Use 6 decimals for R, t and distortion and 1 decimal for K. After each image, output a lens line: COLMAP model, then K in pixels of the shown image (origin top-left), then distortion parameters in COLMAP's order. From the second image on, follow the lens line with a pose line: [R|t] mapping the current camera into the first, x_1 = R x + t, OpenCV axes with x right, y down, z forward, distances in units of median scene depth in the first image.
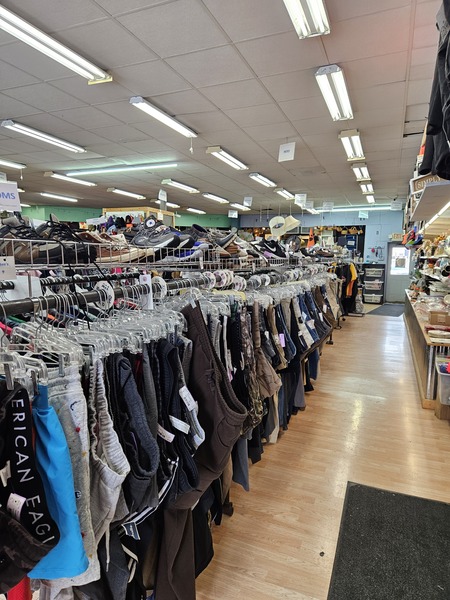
lens RADIAL K [[401.4, 0, 223.2], [0, 401.4, 302.8], [0, 0, 1]] dist [0.065480, -0.044756]
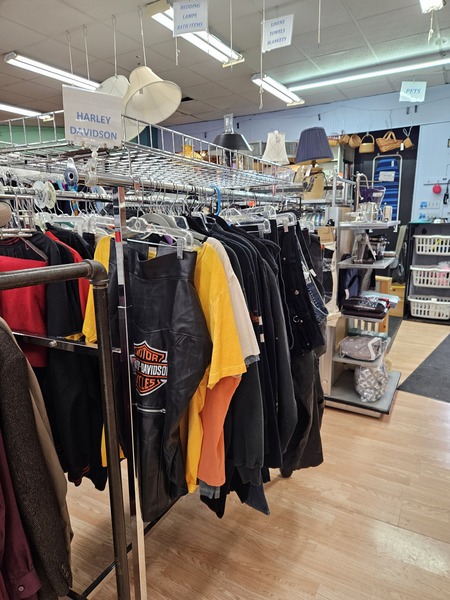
lens RADIAL K [[401.4, 0, 229.5], [0, 401.4, 301.6], [0, 0, 1]] dist [0.065480, -0.044756]
pose [[0.992104, -0.001833, -0.125402, 0.328937], [0.013940, 0.995310, 0.095731, -0.090462], [0.124639, -0.096723, 0.987476, 0.855547]]
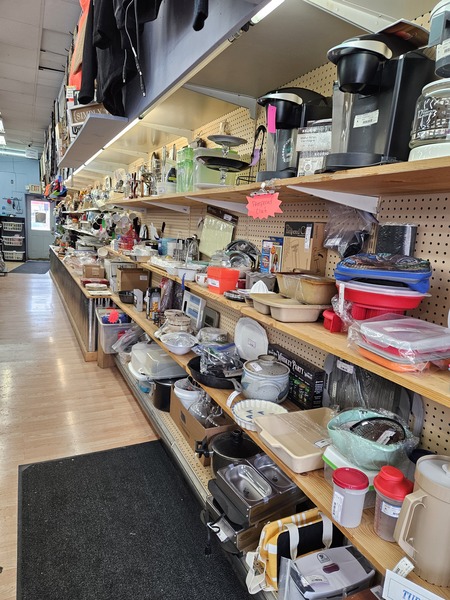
lens RADIAL K [[401.4, 0, 223.9], [0, 401.4, 304.1], [0, 0, 1]] dist [0.065480, -0.044756]
pose [[0.670784, -0.106048, 0.734032, 0.000729], [0.027630, 0.992610, 0.118157, 0.004584], [-0.741138, -0.058977, 0.668757, 0.040738]]
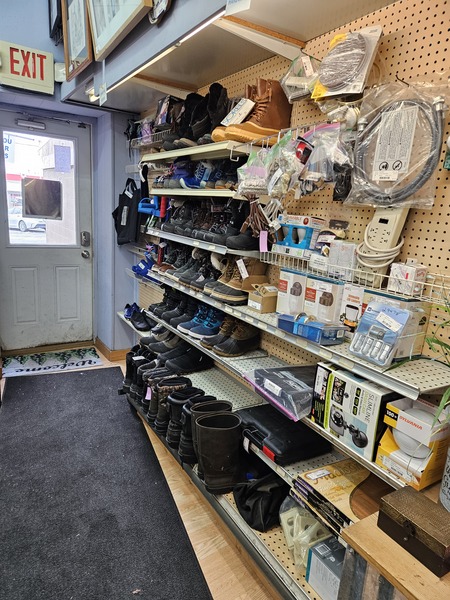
lens RADIAL K [[401.4, 0, 225.5], [0, 401.4, 299.5], [0, 0, 1]] dist [0.065480, -0.044756]
pose [[0.576132, -0.156082, 0.802316, 0.448798], [0.033036, 0.985243, 0.167946, -0.116374], [-0.816689, -0.070254, 0.572786, 1.178547]]
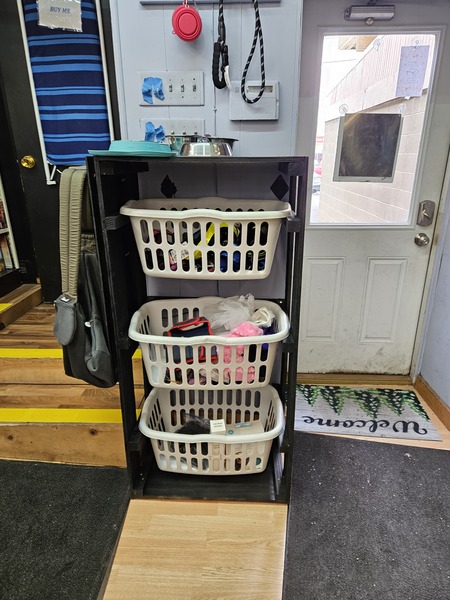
lens RADIAL K [[401.4, 0, 225.6], [0, 401.4, 298.0], [0, 0, 1]] dist [0.065480, -0.044756]
pose [[0.934919, -0.136788, 0.327437, 0.511851], [0.056492, 0.968325, 0.243220, -0.129745], [-0.350335, -0.208894, 0.913033, 1.350982]]
